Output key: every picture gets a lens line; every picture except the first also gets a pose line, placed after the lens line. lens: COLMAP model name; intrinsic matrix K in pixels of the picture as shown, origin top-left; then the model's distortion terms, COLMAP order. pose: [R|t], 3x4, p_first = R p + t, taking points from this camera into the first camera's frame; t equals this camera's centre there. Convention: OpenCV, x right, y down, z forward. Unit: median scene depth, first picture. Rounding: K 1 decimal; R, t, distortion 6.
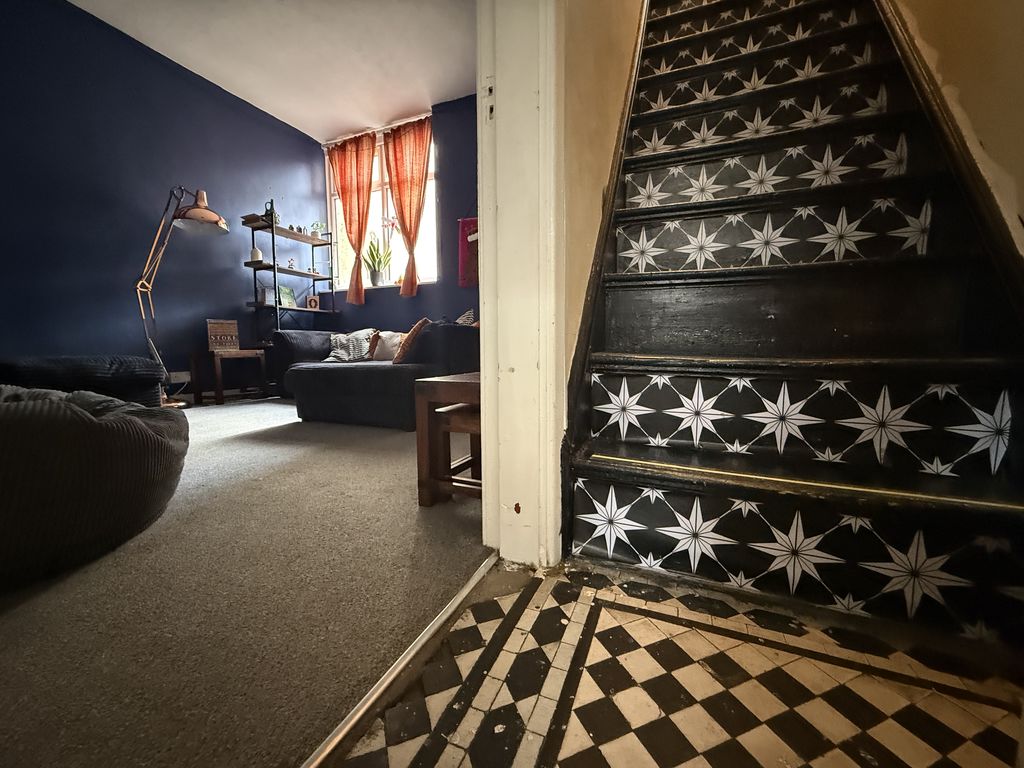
lens RADIAL K [[406.5, 0, 510.1], [0, 406.5, 384.7], [0, 0, 1]] dist [-0.022343, 0.001979]
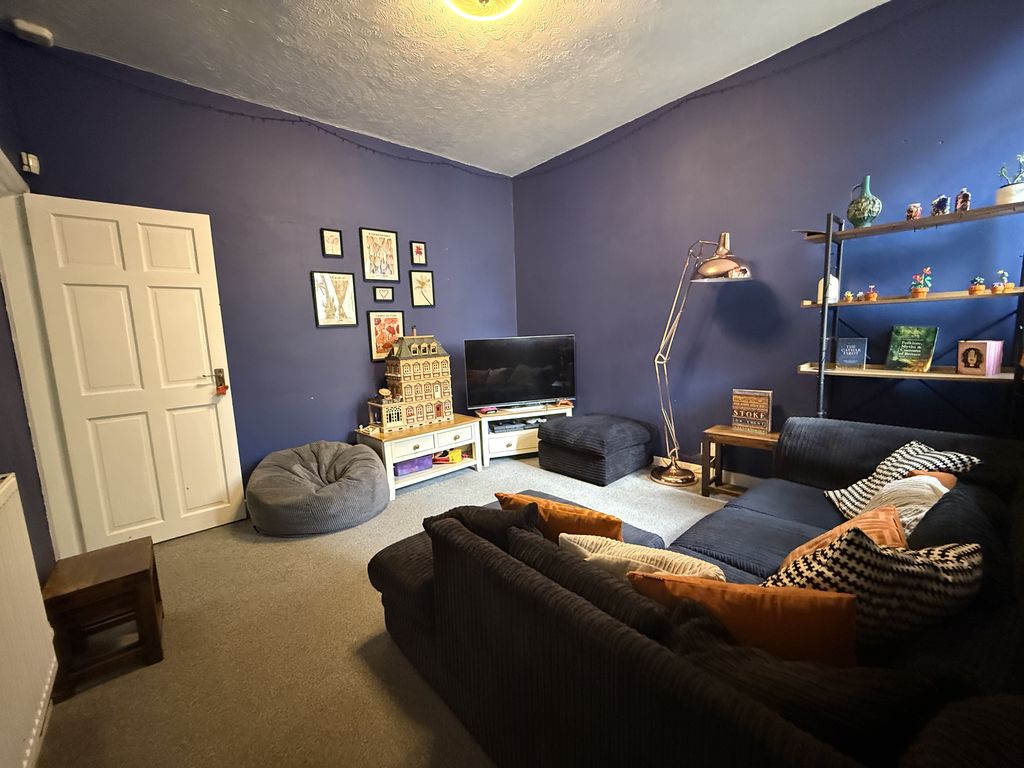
lens RADIAL K [[406.5, 0, 512.6], [0, 406.5, 385.0], [0, 0, 1]] dist [-0.022343, 0.001979]
pose [[-0.420160, 0.129066, -0.898225, 0.184259], [-0.042001, 0.986007, 0.161327, -0.332857], [0.906478, 0.105509, -0.408860, 1.087618]]
